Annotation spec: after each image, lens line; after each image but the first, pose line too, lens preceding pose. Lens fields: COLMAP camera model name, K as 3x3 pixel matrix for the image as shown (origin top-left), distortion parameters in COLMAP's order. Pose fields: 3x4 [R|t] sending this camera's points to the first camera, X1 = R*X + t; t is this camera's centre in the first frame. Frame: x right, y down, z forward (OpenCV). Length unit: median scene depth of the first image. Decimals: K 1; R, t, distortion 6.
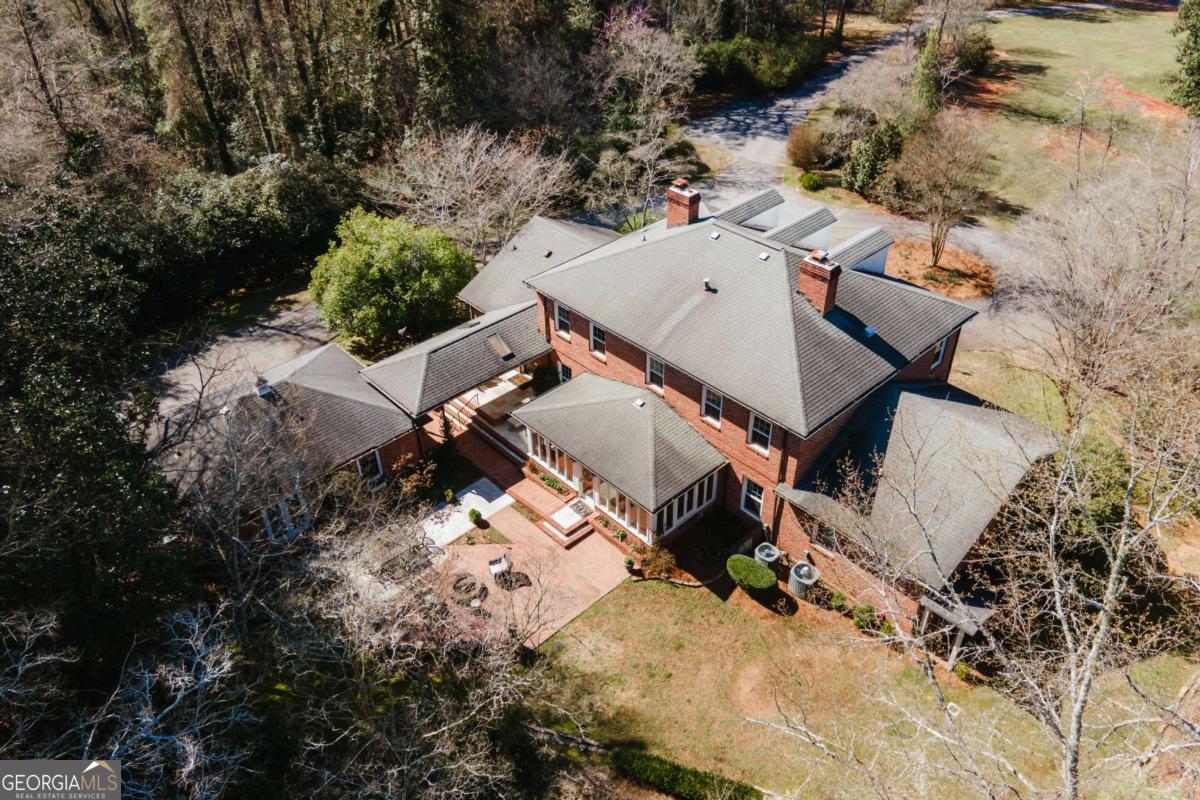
lens RADIAL K [[828.0, 0, 600.0], [0, 828.0, 400.0], [0, 0, 1]] dist [-0.008843, -0.000393]
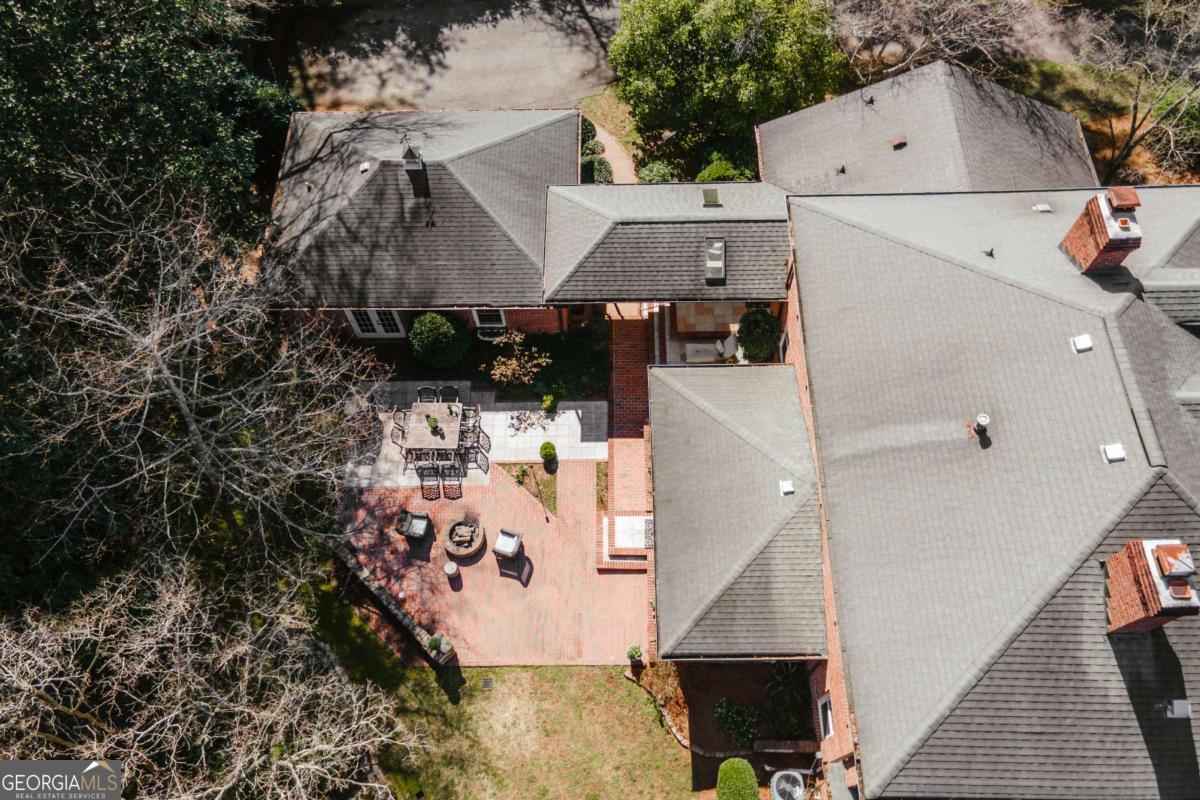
lens RADIAL K [[856.2, 0, 600.0], [0, 856.2, 400.0], [0, 0, 1]] dist [0.002620, 0.003308]
pose [[0.731763, 0.603610, -0.316509, 0.111091], [-0.404350, 0.758317, 0.511328, -0.330681], [0.548657, -0.246191, 0.798978, 0.404208]]
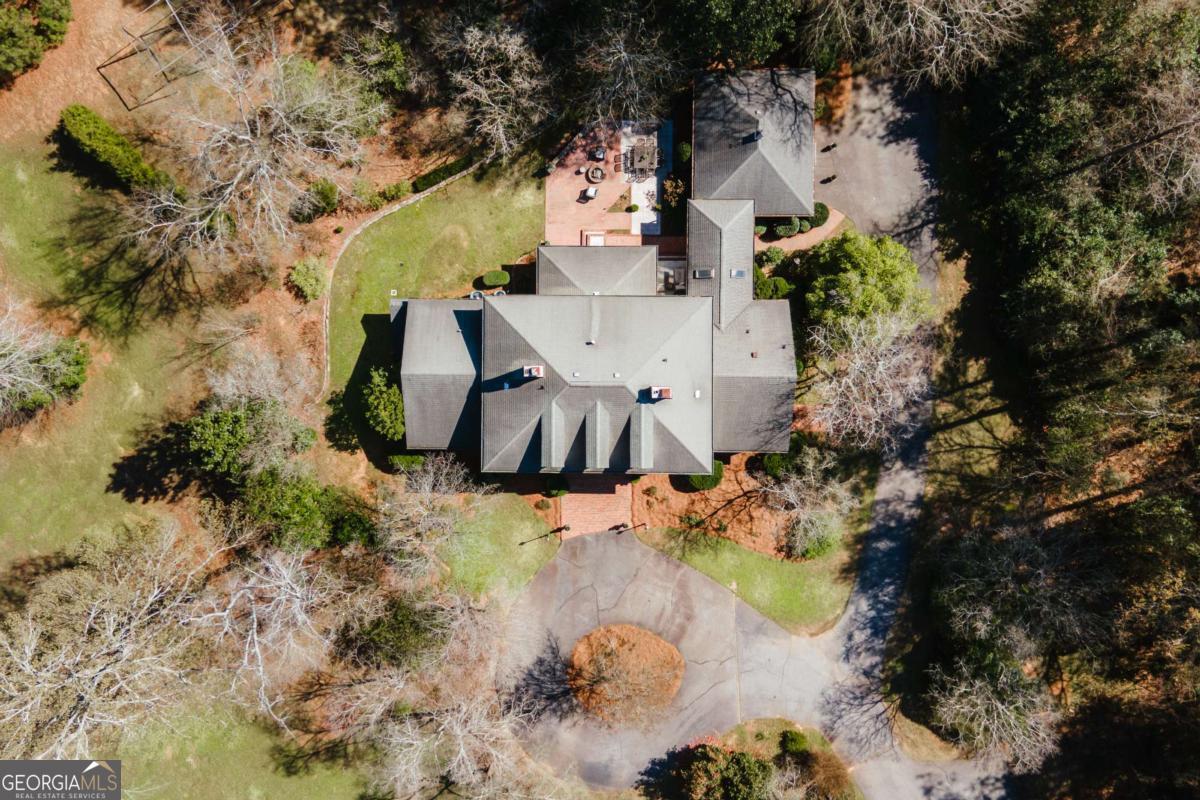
lens RADIAL K [[828.0, 0, 600.0], [0, 828.0, 400.0], [0, 0, 1]] dist [-0.008843, -0.000393]
pose [[-0.680074, 0.732014, 0.040676, 0.134310], [-0.436929, -0.449230, 0.779286, -1.438992], [0.588721, 0.512199, 0.625347, 0.044824]]
